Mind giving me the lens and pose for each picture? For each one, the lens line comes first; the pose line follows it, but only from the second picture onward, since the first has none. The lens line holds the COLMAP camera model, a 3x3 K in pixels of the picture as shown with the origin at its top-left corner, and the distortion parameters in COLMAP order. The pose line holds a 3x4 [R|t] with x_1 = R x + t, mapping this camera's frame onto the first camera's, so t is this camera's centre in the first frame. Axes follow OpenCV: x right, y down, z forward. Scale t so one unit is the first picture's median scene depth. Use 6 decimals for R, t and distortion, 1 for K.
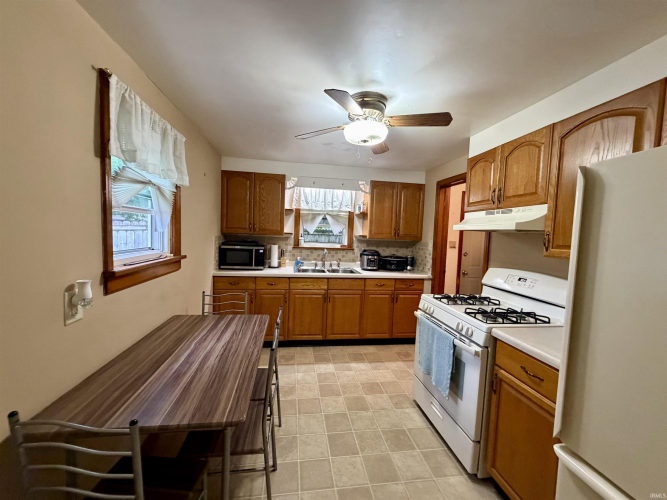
lens RADIAL K [[273.4, 0, 333.5], [0, 273.4, 250.0], [0, 0, 1]] dist [0.000023, 0.000043]
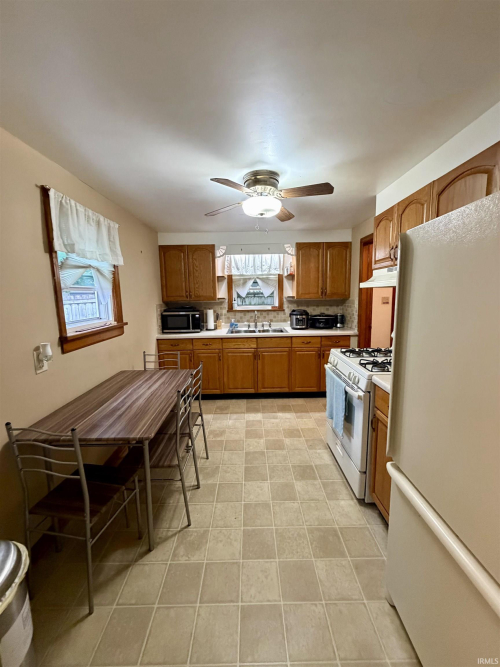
lens RADIAL K [[273.4, 0, 250.8], [0, 273.4, 331.8], [0, 0, 1]] dist [0.000023, 0.000043]
pose [[0.988109, -0.036643, -0.149322, 0.203371], [0.047614, 0.996370, 0.070573, 0.001757], [0.146194, -0.076844, 0.986267, -0.137506]]
